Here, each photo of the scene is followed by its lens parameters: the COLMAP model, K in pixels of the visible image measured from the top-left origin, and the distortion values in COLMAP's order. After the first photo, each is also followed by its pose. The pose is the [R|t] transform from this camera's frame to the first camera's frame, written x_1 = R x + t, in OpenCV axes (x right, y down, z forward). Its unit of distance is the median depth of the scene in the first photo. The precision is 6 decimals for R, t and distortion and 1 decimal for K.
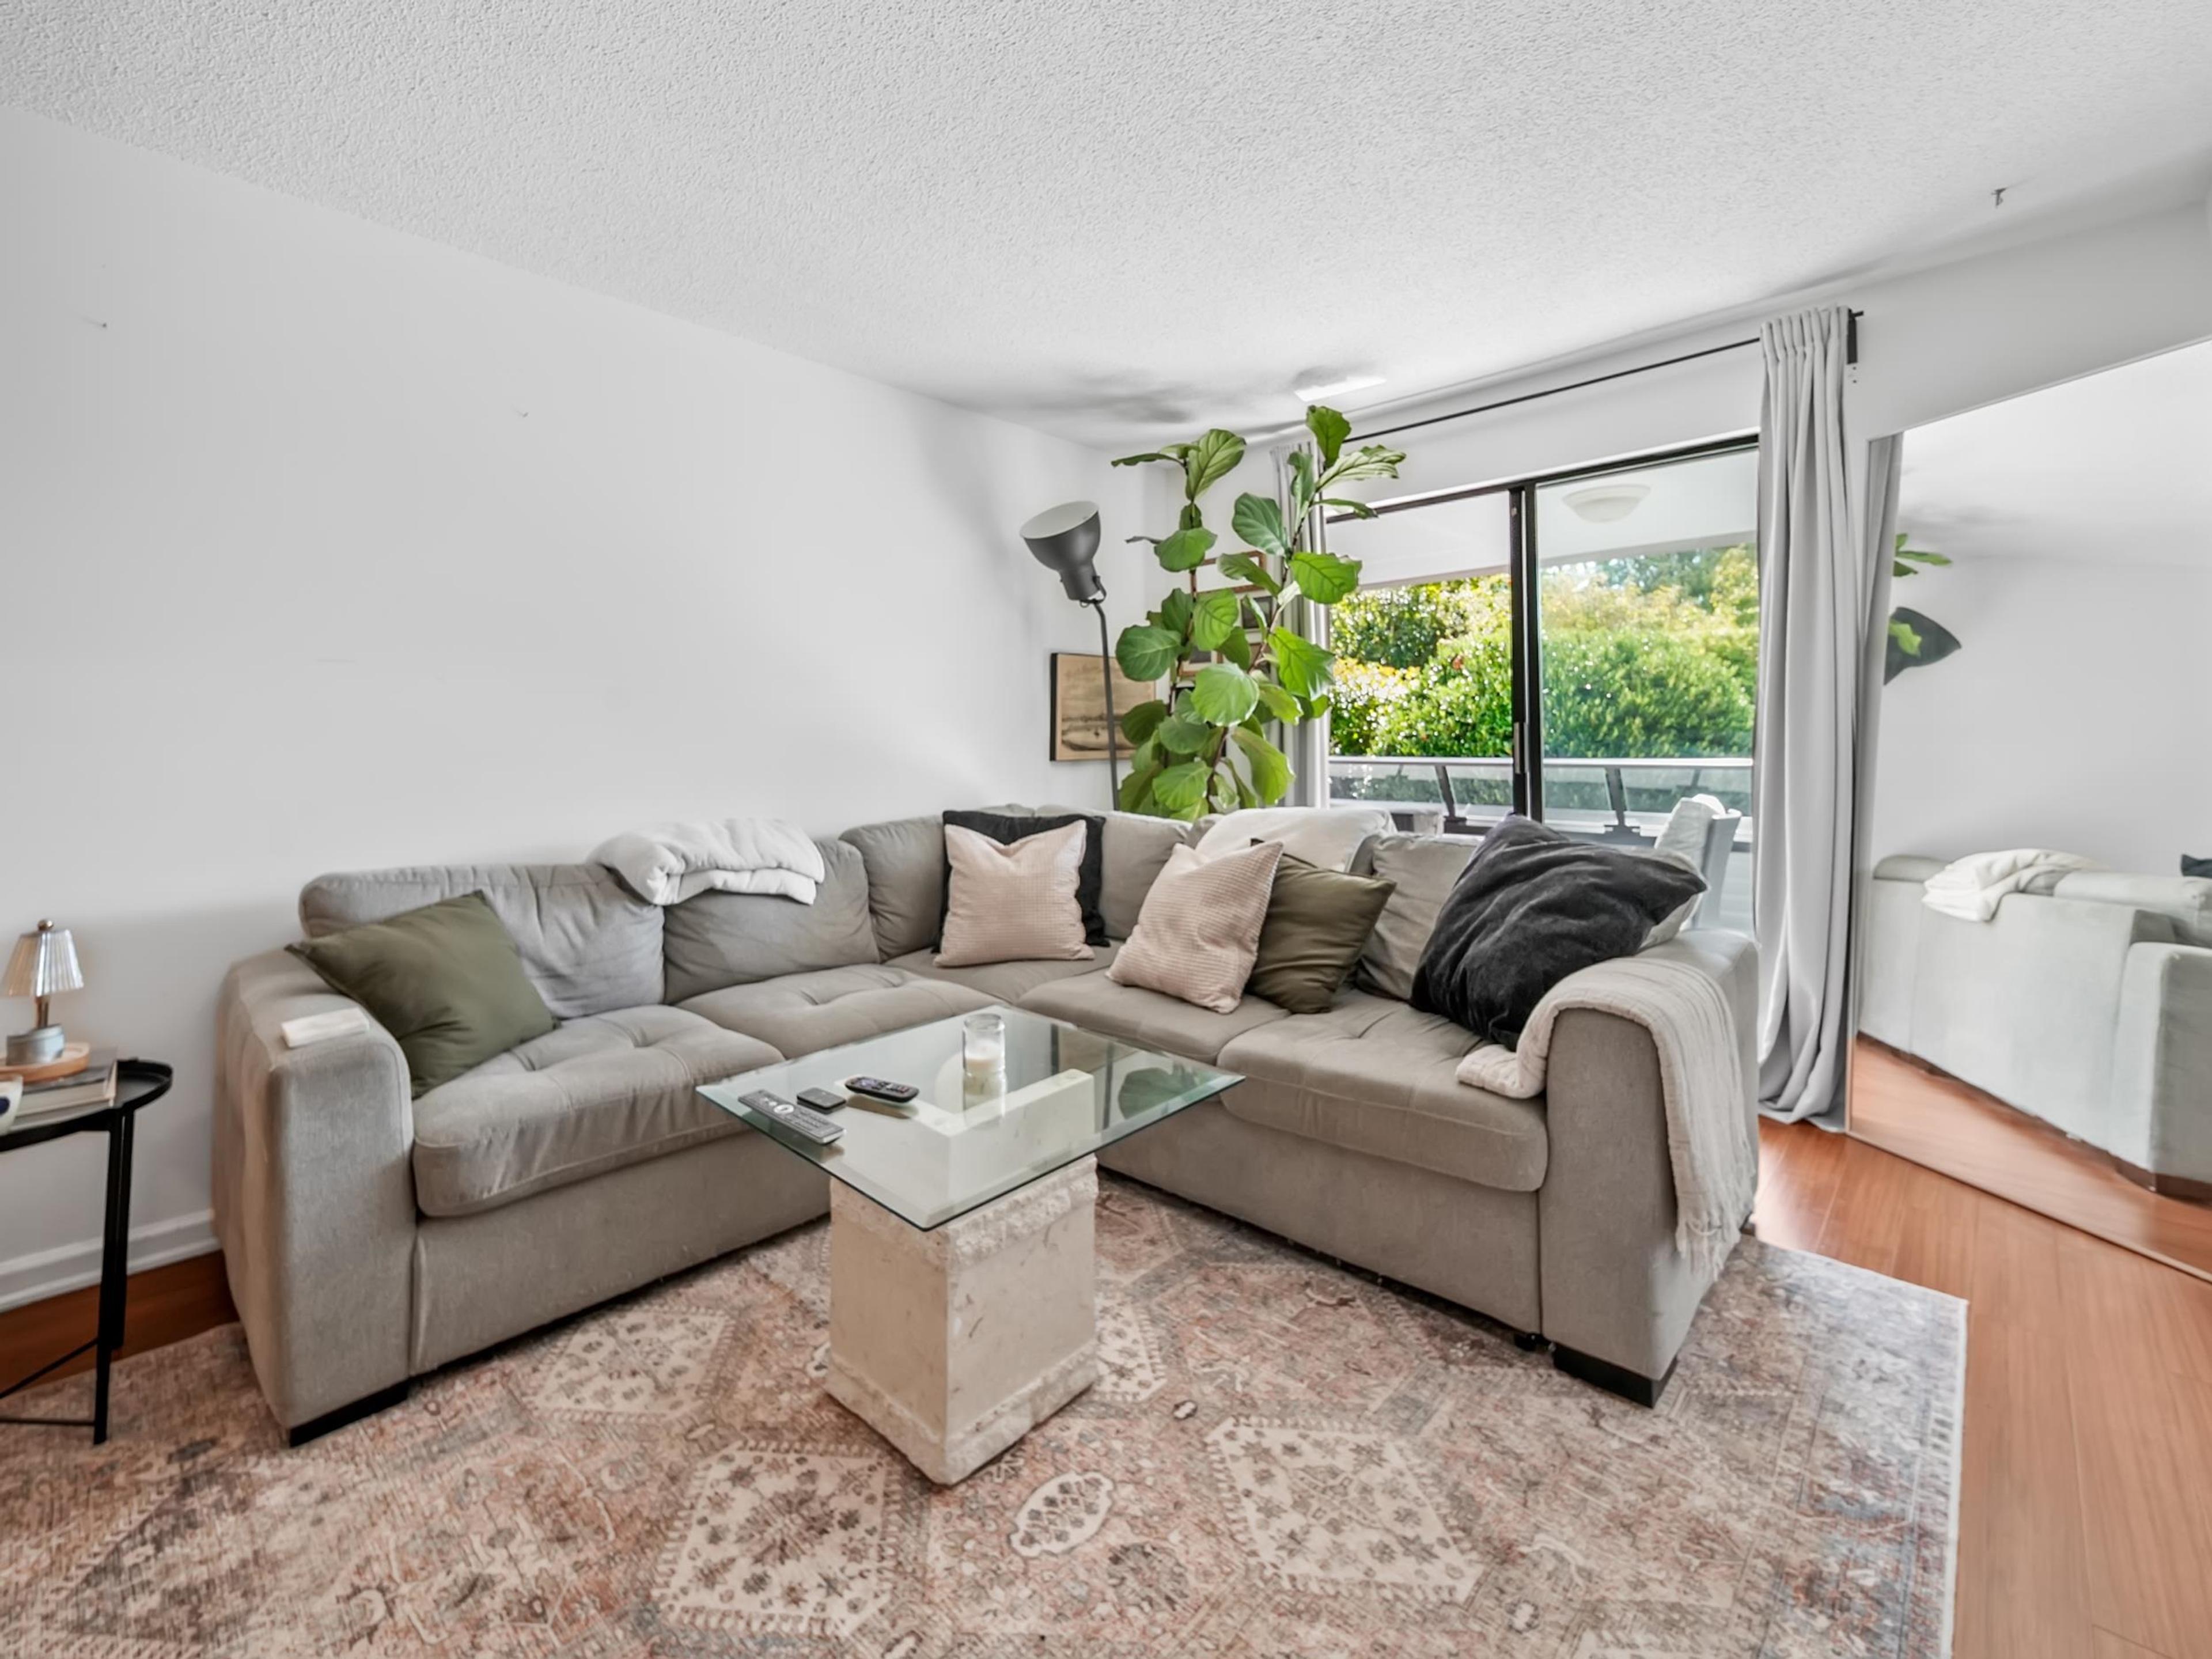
lens RADIAL K [[951.3, 0, 1102.9], [0, 951.3, 673.5], [0, 0, 1]] dist [-0.006033, -0.000074]
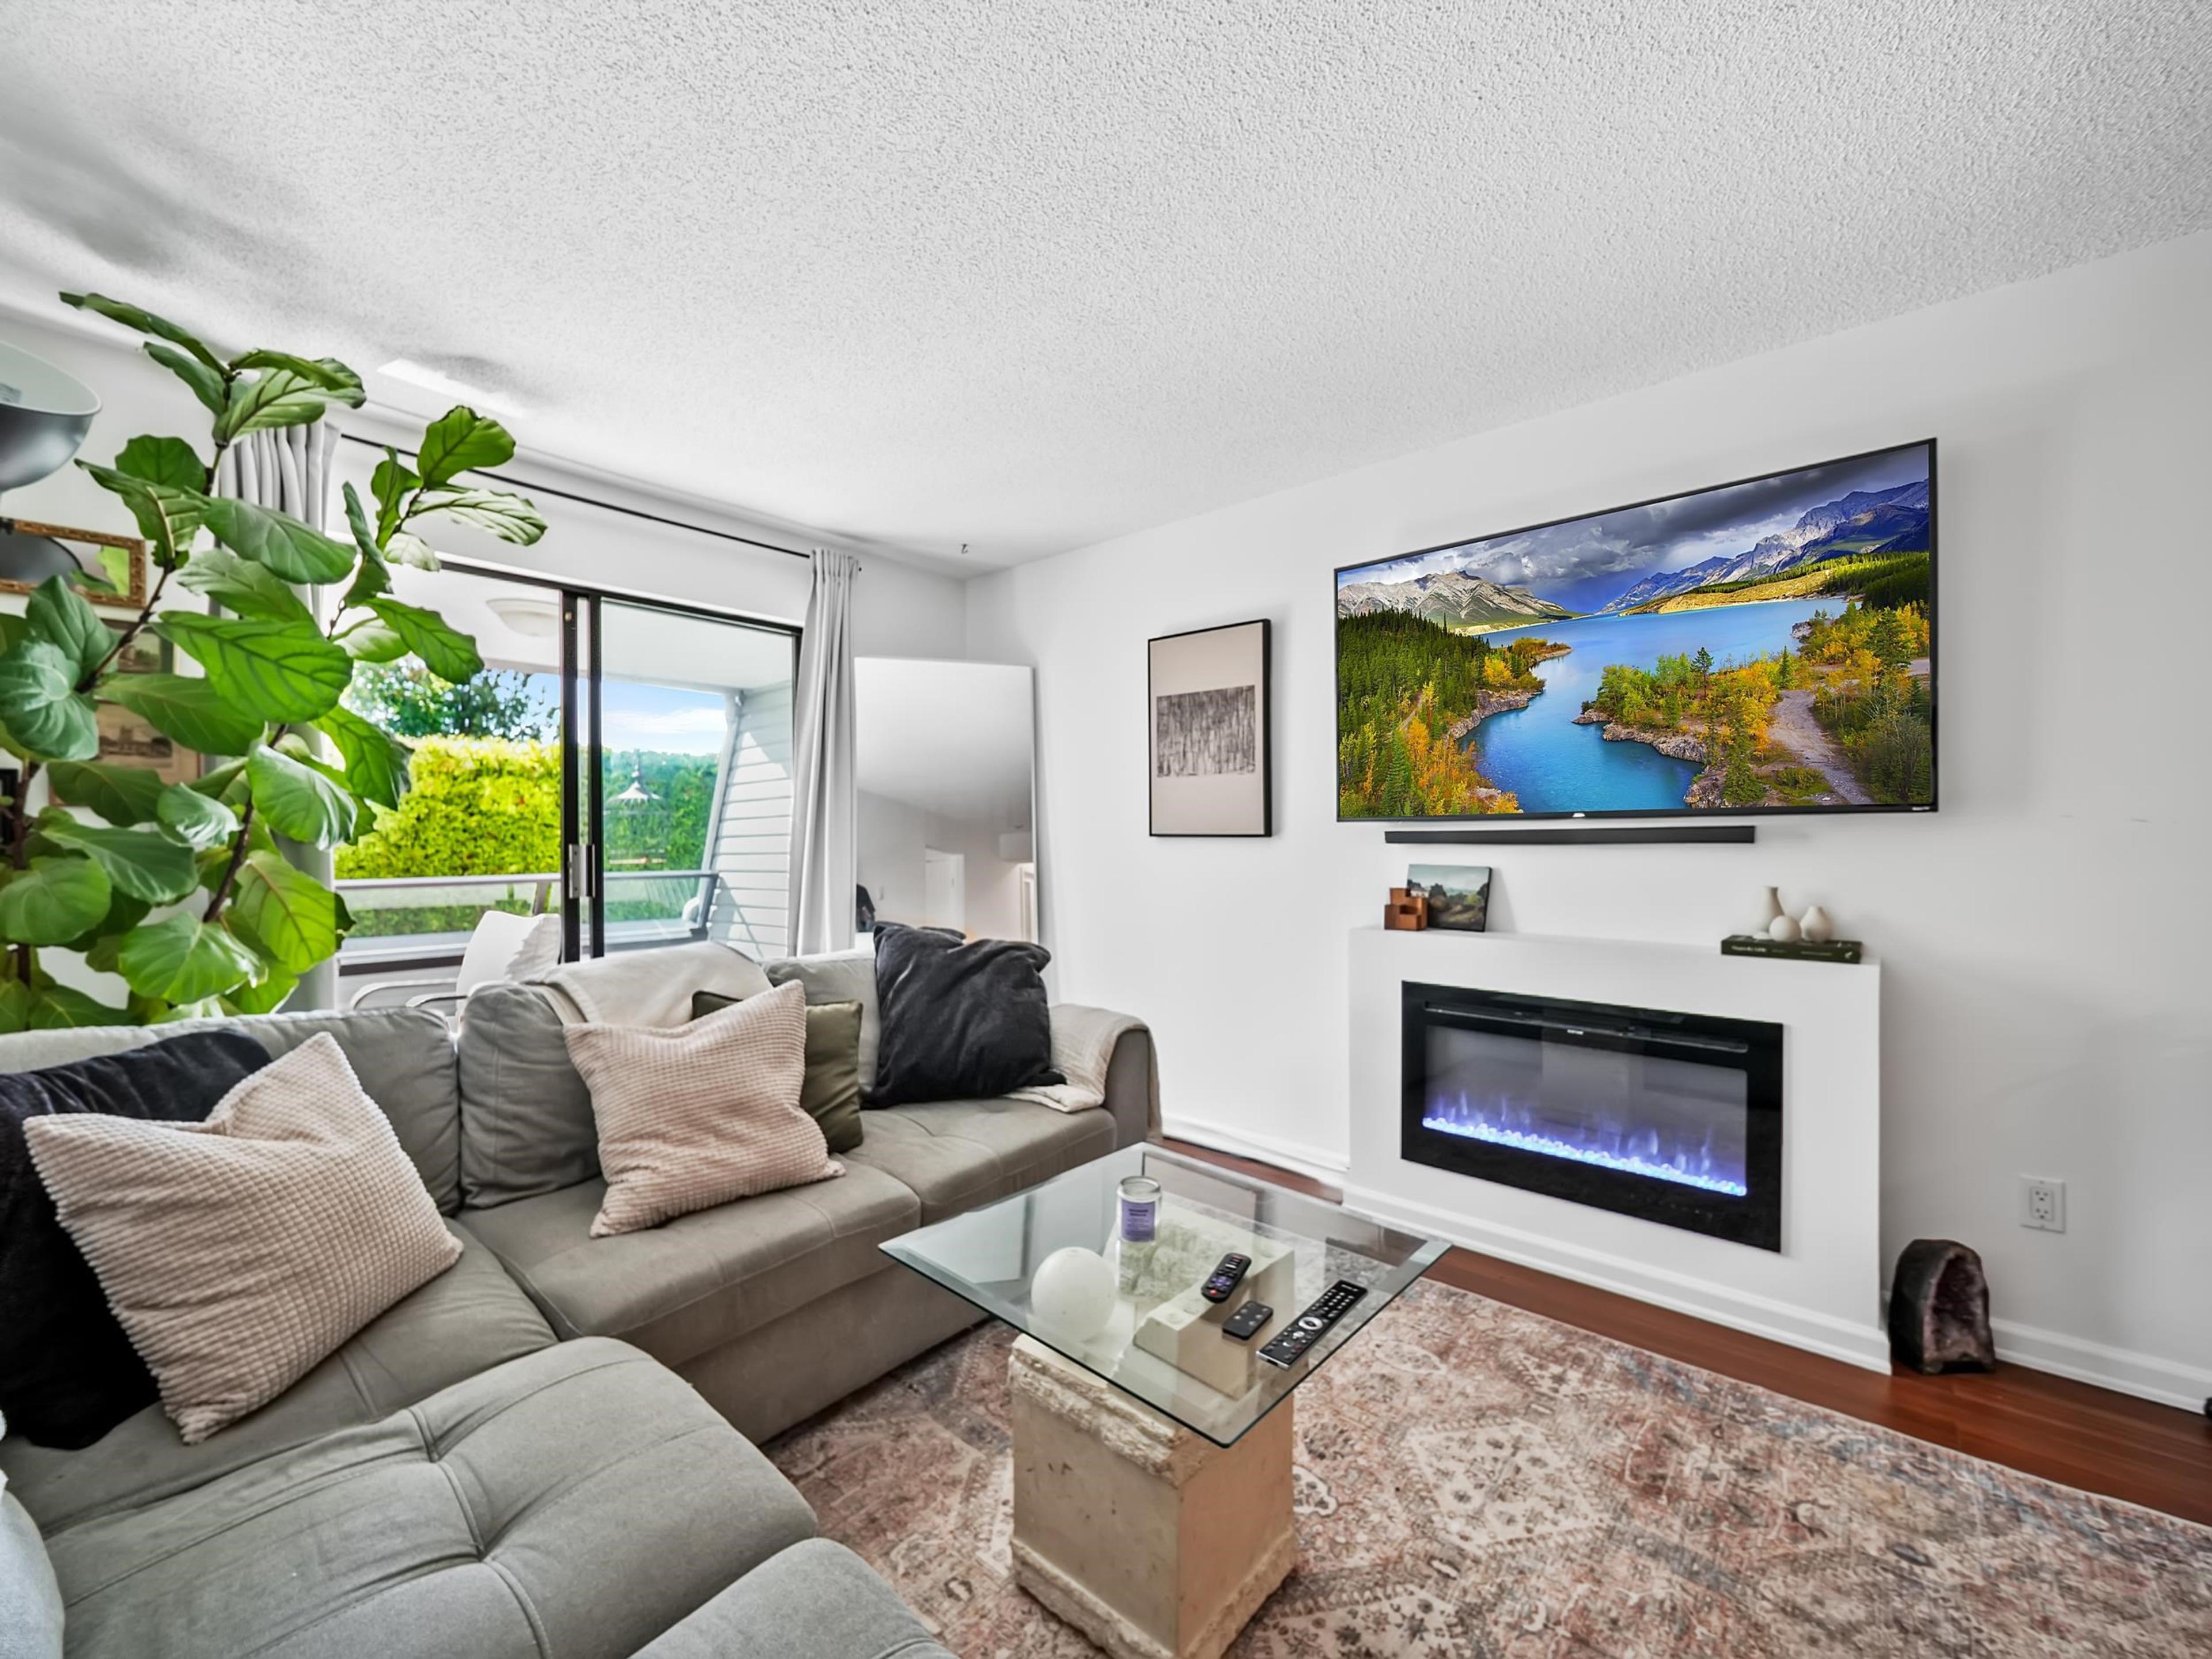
lens RADIAL K [[886.2, 0, 1118.1], [0, 886.2, 834.6], [0, 0, 1]] dist [-0.001410, 0.001665]
pose [[-0.042952, 0.010434, 0.999023, -1.057077], [-0.064285, 0.997844, -0.013185, 0.043309], [-0.997007, -0.064788, -0.042189, 1.154980]]
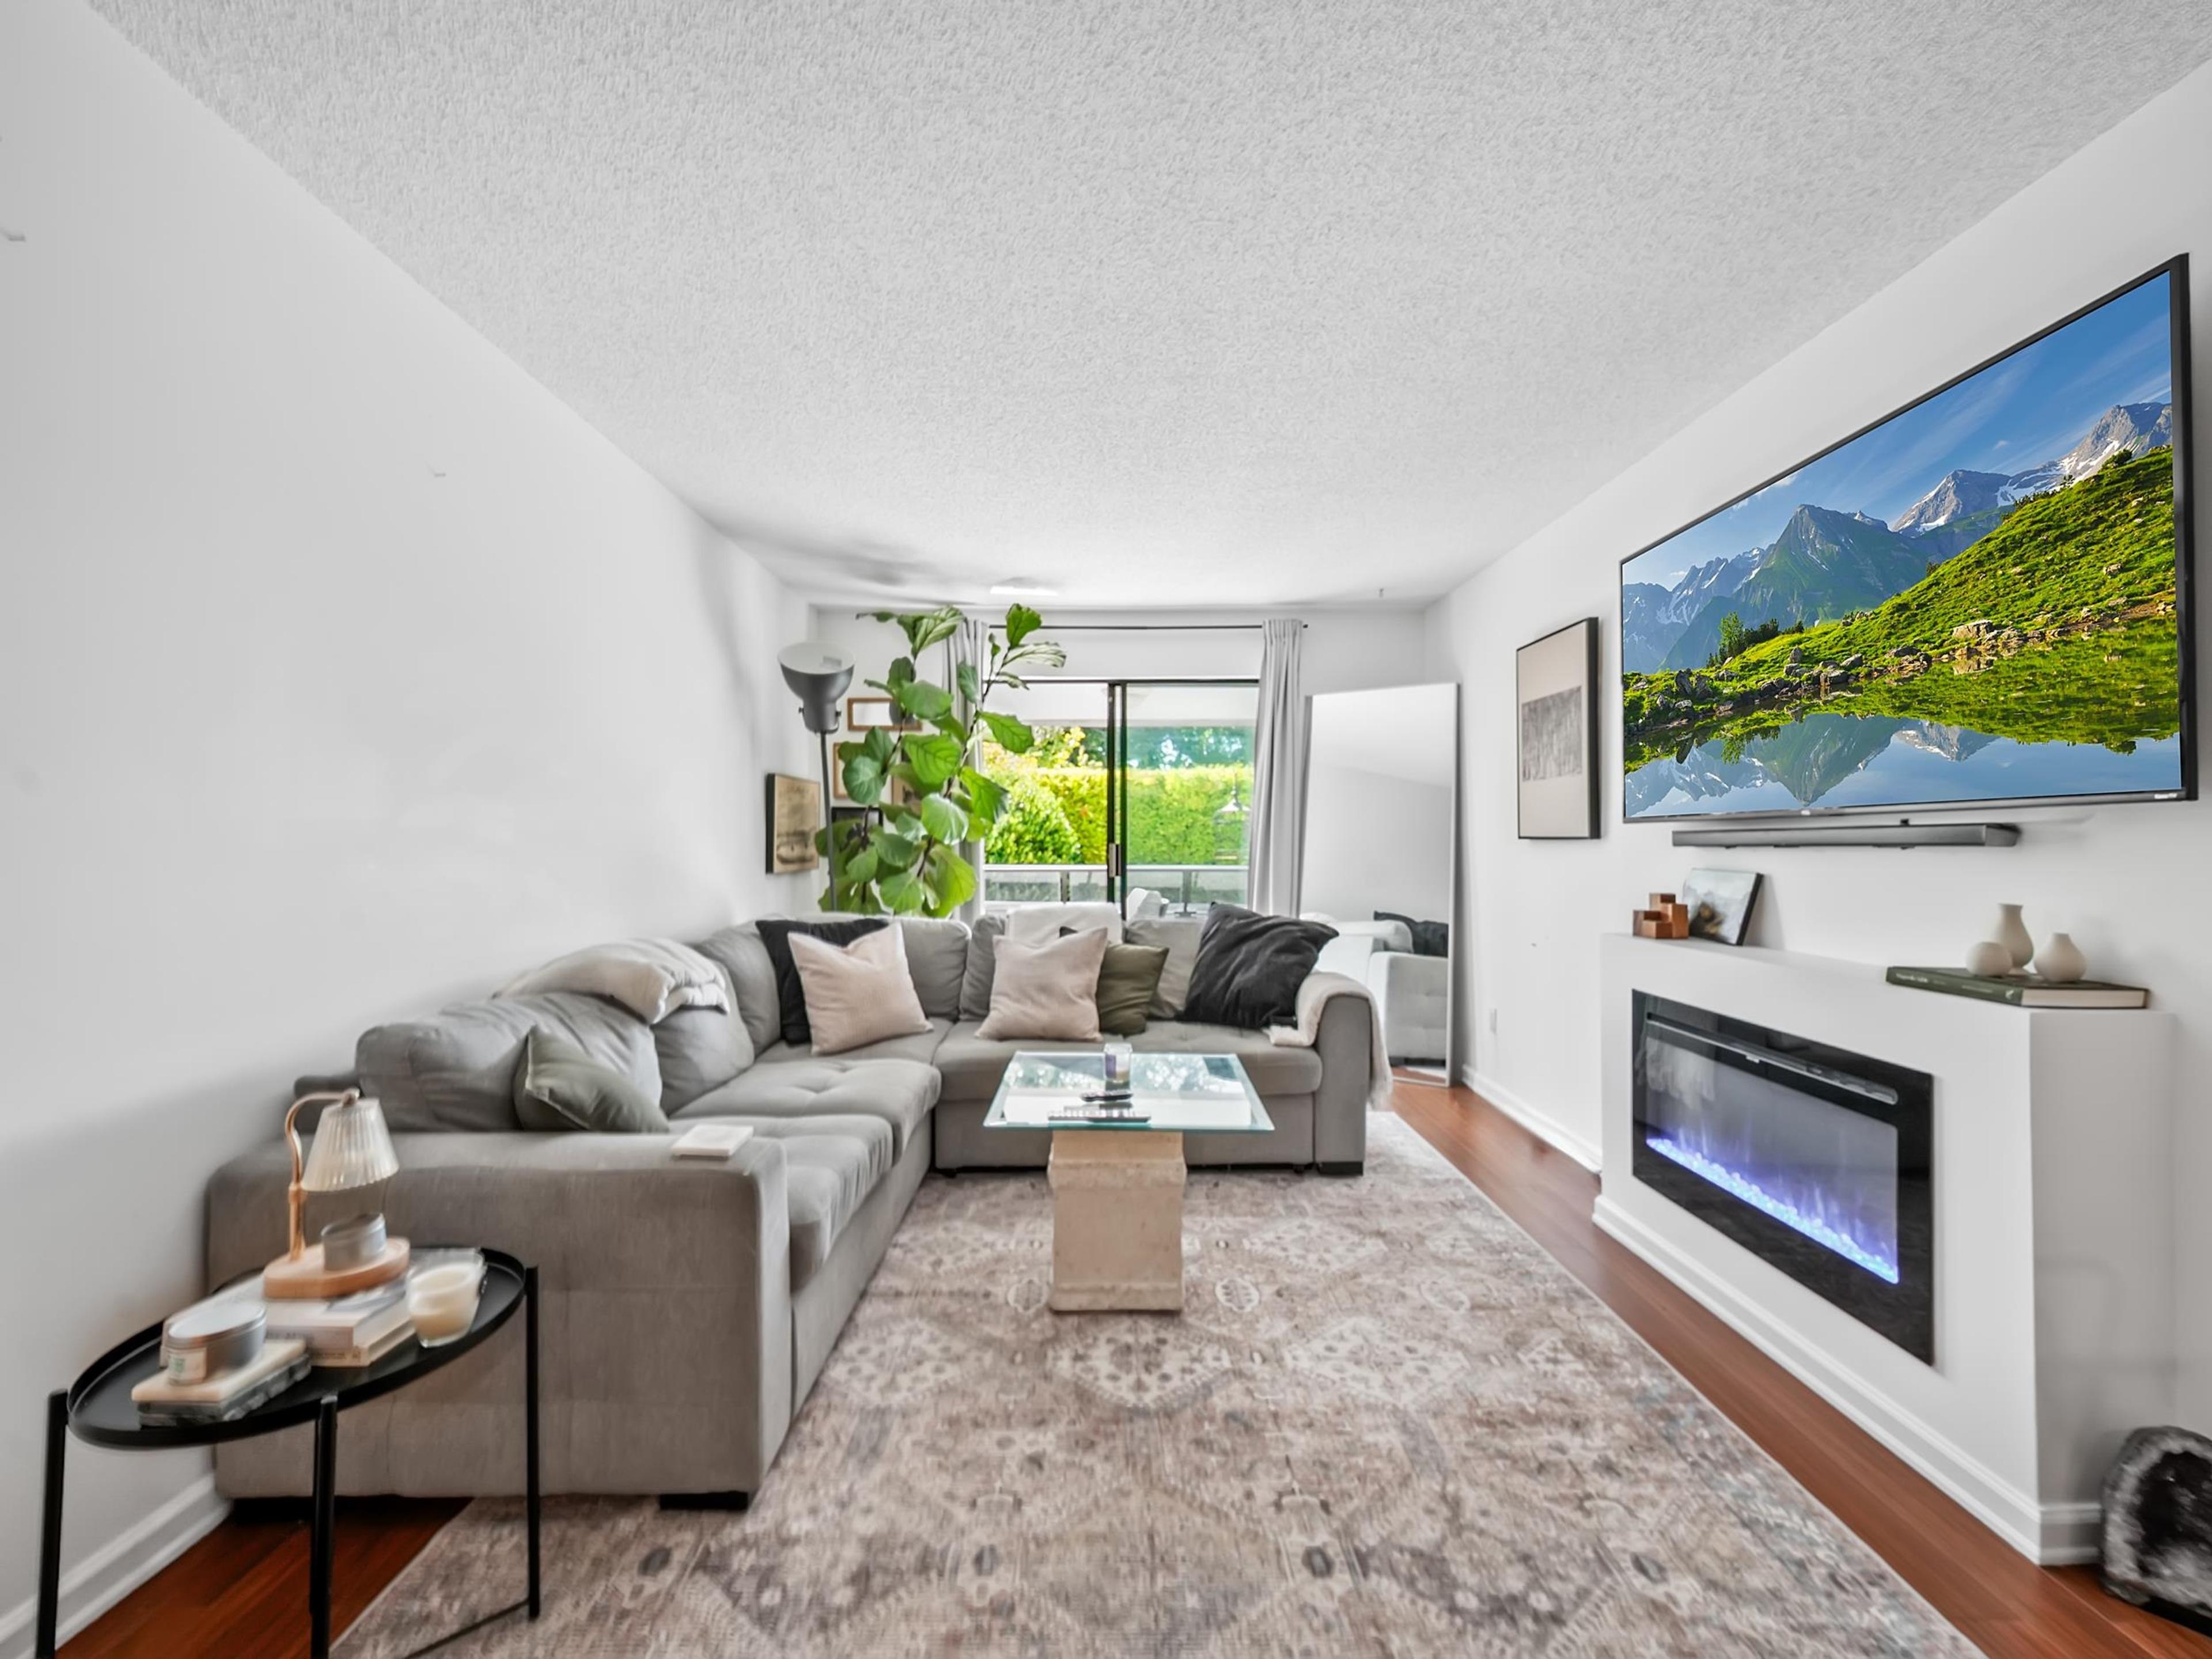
lens RADIAL K [[886.2, 0, 1117.3], [0, 886.2, 831.6], [0, 0, 1]] dist [-0.001410, 0.001665]
pose [[0.716824, 0.017566, 0.697033, -1.198000], [-0.054881, 0.998003, 0.031289, -0.022945], [-0.695091, -0.060682, 0.716356, 0.009028]]
